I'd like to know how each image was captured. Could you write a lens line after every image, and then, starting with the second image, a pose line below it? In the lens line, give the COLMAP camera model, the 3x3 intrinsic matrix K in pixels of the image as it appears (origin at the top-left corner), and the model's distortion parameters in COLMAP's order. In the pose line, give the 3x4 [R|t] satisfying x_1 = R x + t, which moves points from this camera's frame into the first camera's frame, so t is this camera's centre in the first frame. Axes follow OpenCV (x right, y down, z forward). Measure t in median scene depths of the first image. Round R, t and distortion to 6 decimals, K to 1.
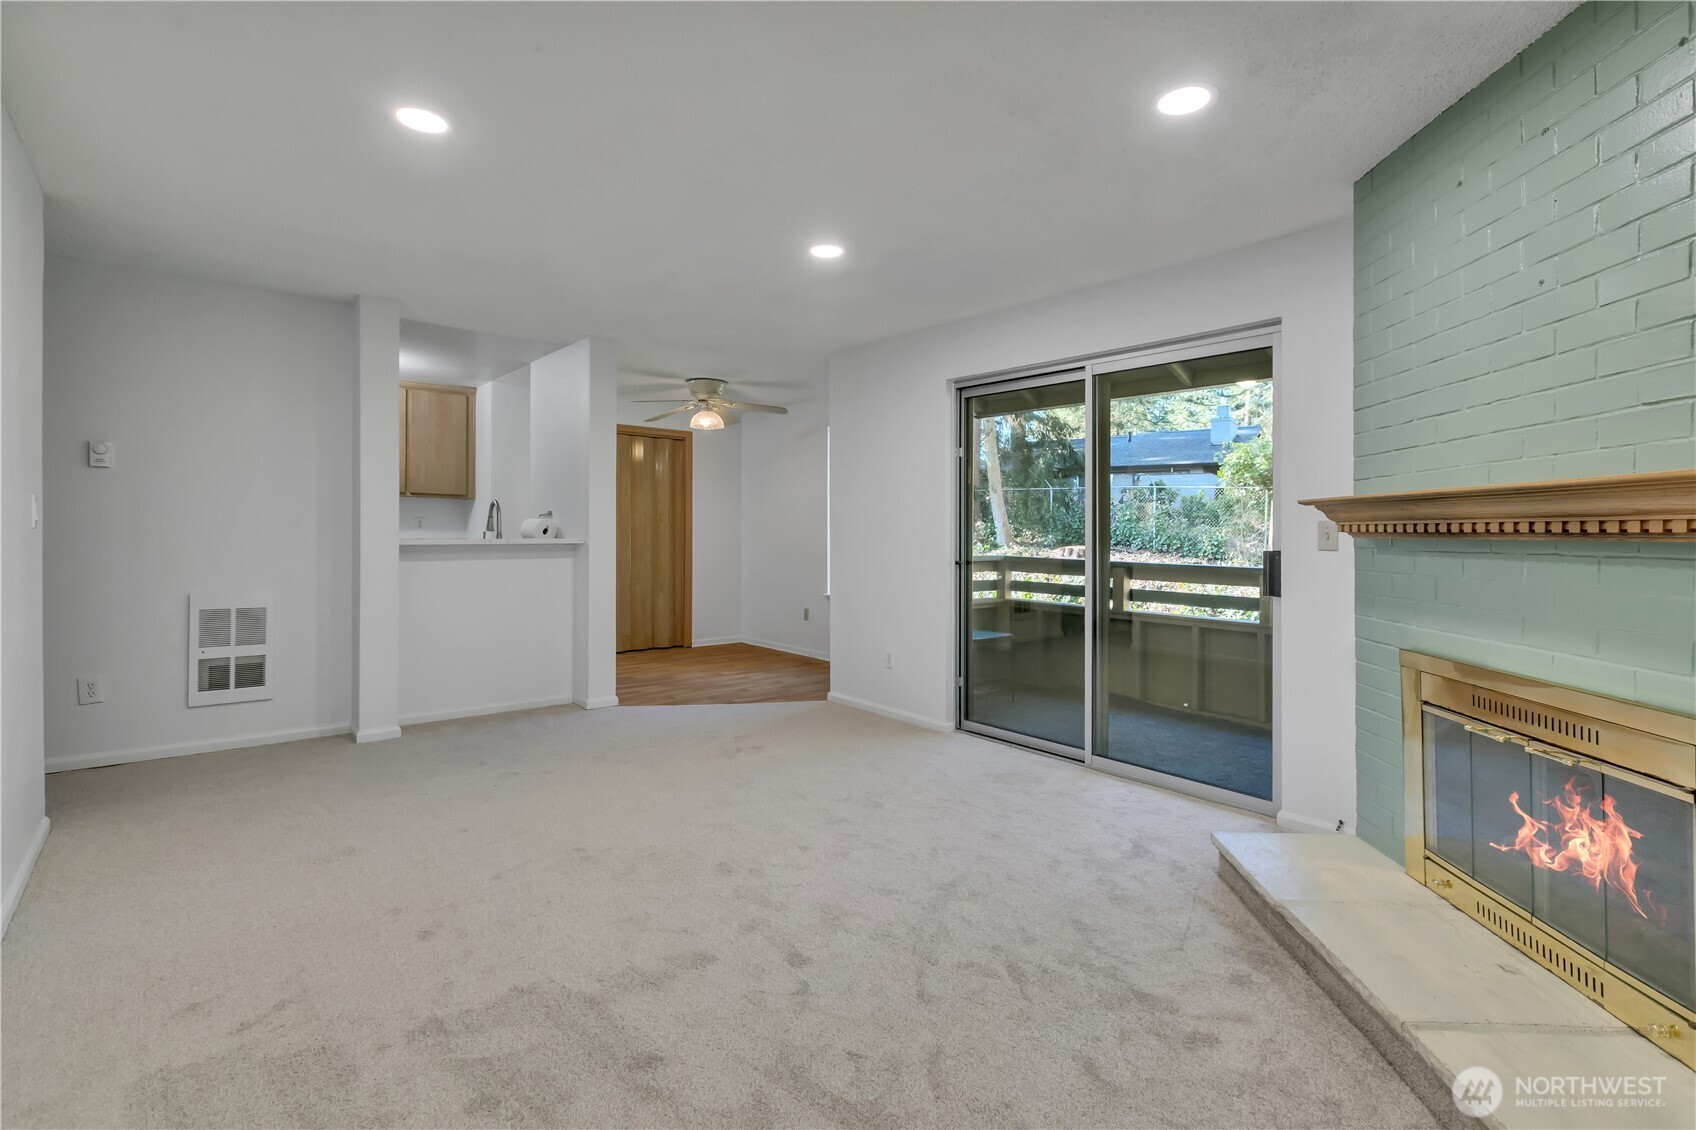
lens RADIAL K [[749.4, 0, 848.0], [0, 749.4, 565.0], [0, 0, 1]] dist [-0.043906, 0.000018]
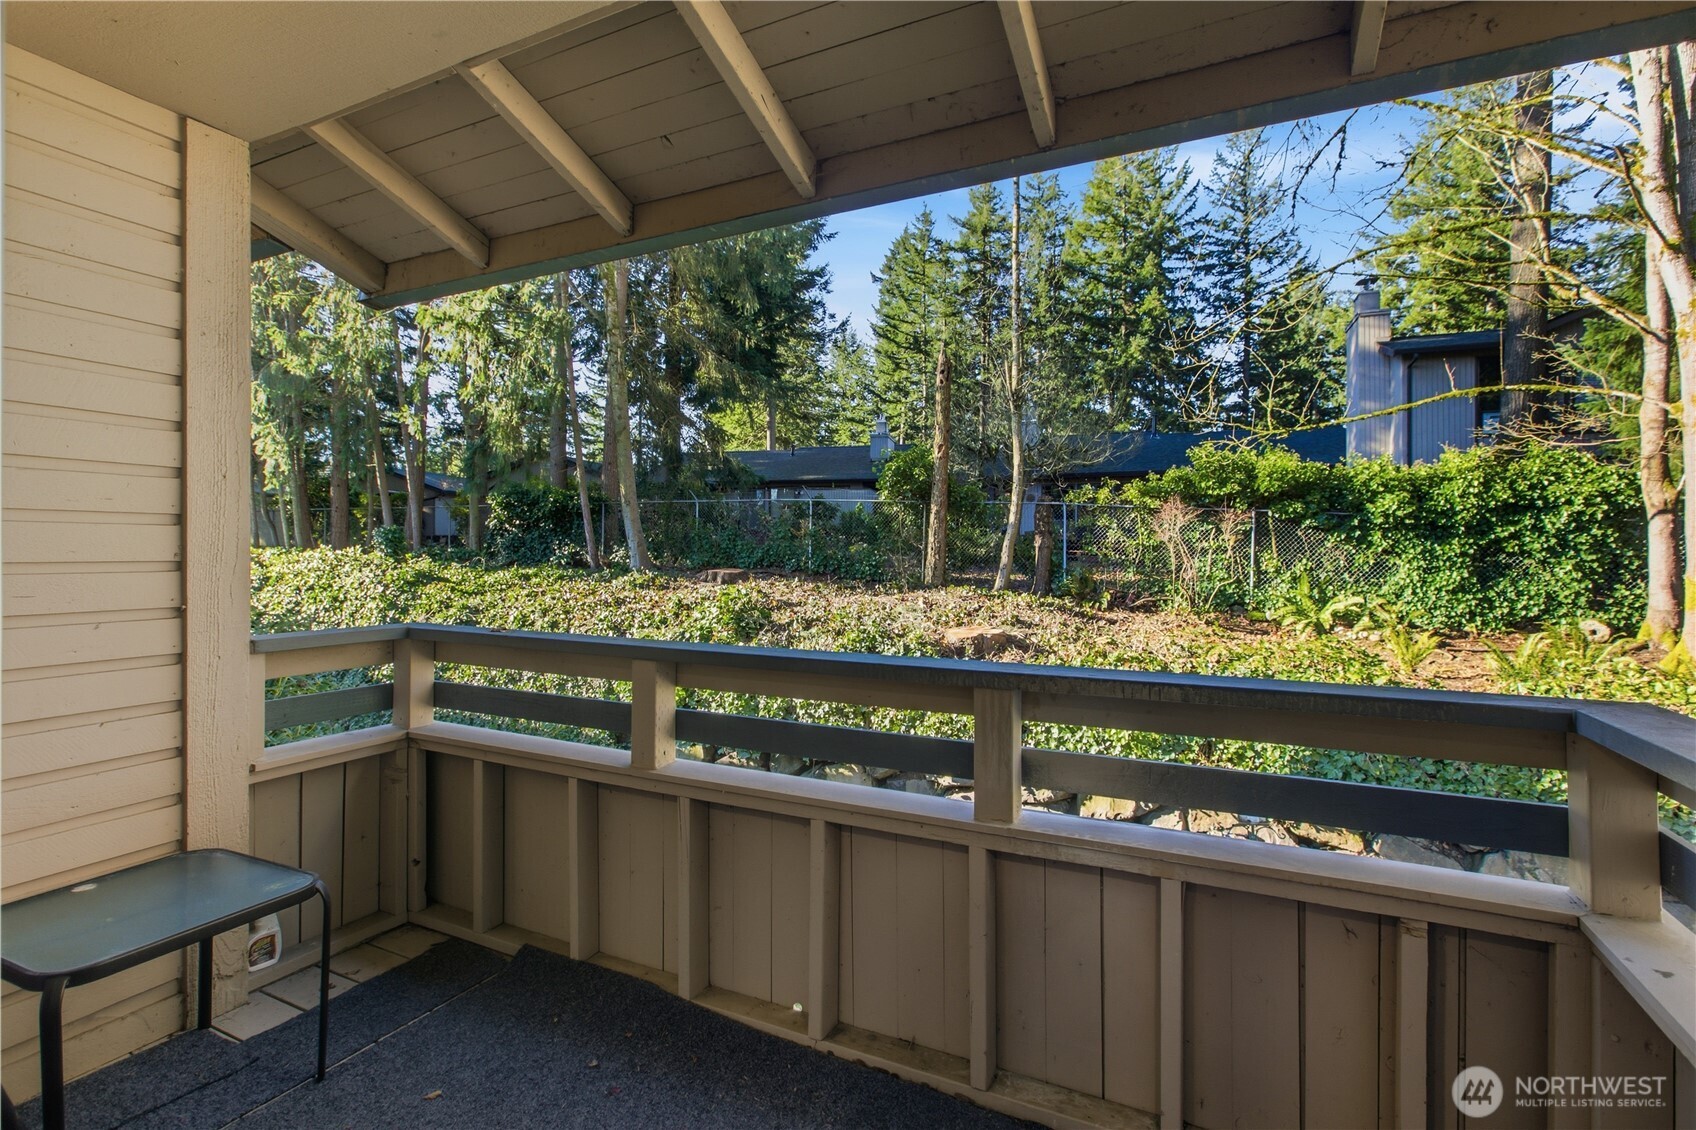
lens RADIAL K [[777.1, 0, 854.5], [0, 777.1, 549.2], [0, 0, 1]] dist [0.001587, 0.000504]
pose [[0.908932, -0.008170, 0.416865, 0.201595], [0.026565, 0.998911, -0.038343, -0.028040], [-0.416098, 0.045925, 0.908159, 0.389738]]
